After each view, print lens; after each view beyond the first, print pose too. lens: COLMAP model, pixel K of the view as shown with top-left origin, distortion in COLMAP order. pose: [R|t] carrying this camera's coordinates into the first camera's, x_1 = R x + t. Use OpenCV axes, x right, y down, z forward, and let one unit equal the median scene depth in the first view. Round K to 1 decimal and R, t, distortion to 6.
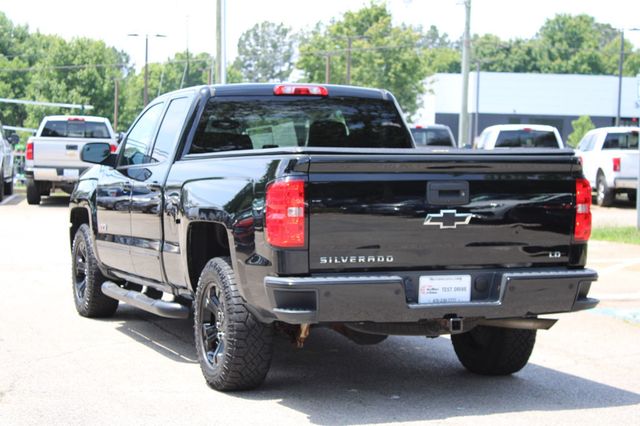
lens RADIAL K [[1368.0, 0, 320.0], [0, 1368.0, 213.0], [0, 0, 1]] dist [0.076677, -0.152577]
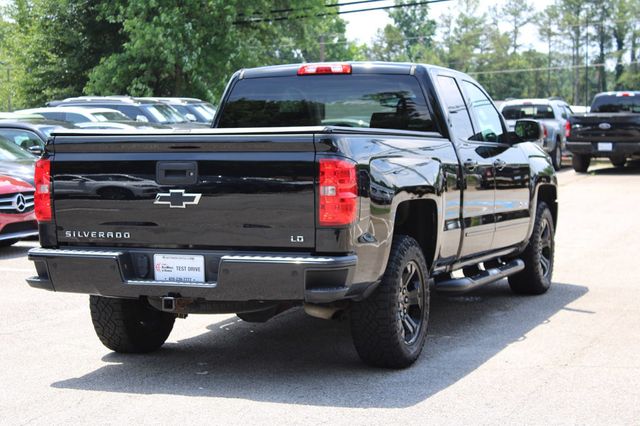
lens RADIAL K [[1368.0, 0, 320.0], [0, 1368.0, 213.0], [0, 0, 1]] dist [0.076677, -0.152577]
pose [[0.729217, 0.030142, -0.683618, 0.595565], [-0.016791, 0.999517, 0.026159, -0.009134], [0.684076, -0.007596, 0.729371, 0.233368]]
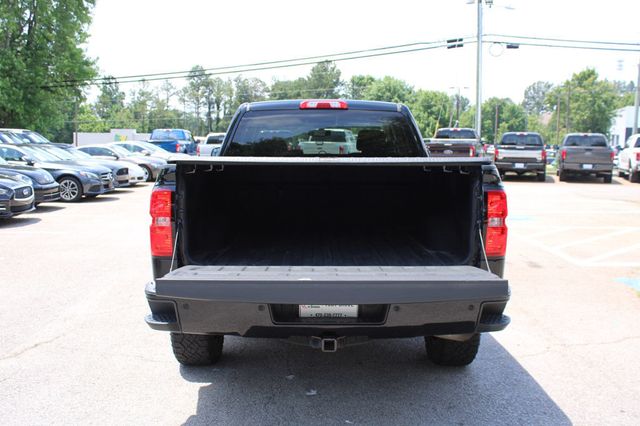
lens RADIAL K [[659.5, 0, 320.0], [0, 659.5, 213.0], [0, 0, 1]] dist [-0.099226, 0.027688]
pose [[0.932874, 0.034614, -0.358535, 0.173454], [-0.014818, 0.998217, 0.057817, -0.024143], [0.359897, -0.048623, 0.931724, 0.396747]]
